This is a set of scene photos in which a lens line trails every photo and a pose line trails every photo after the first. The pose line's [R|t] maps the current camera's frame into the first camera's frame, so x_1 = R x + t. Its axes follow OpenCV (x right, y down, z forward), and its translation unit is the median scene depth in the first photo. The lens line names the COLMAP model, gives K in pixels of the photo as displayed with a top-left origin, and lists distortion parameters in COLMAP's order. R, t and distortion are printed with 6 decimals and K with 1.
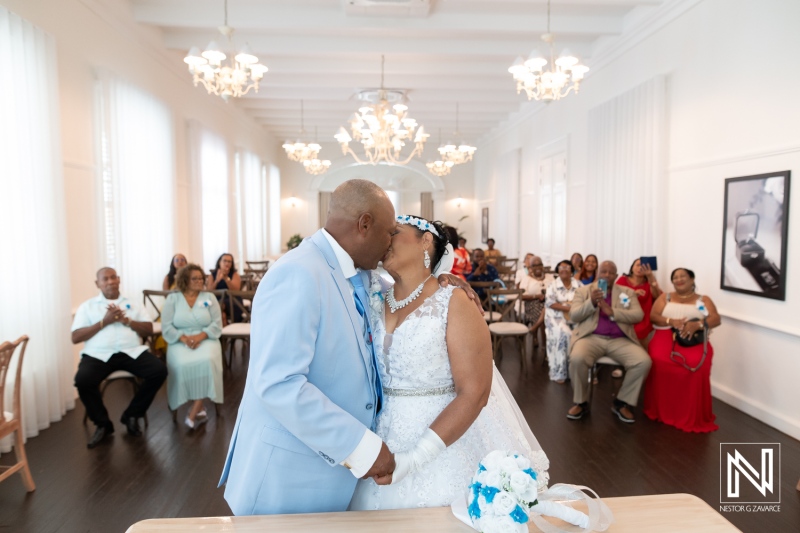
lens RADIAL K [[557.3, 0, 398.5], [0, 557.3, 252.3], [0, 0, 1]] dist [-0.056954, 0.052599]
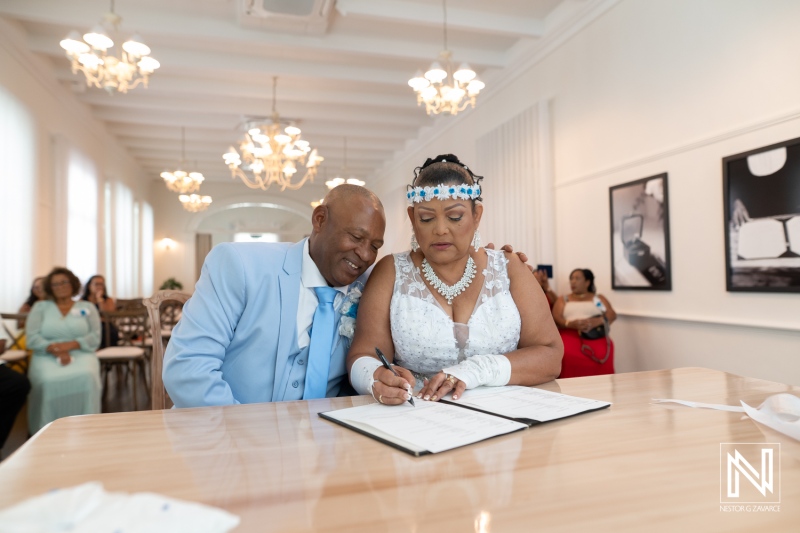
lens RADIAL K [[557.3, 0, 398.5], [0, 557.3, 252.3], [0, 0, 1]] dist [-0.056954, 0.052599]
pose [[0.975562, -0.002652, 0.219710, -0.046293], [0.025244, 0.994659, -0.100085, 0.085106], [-0.218271, 0.103185, 0.970418, 0.043923]]
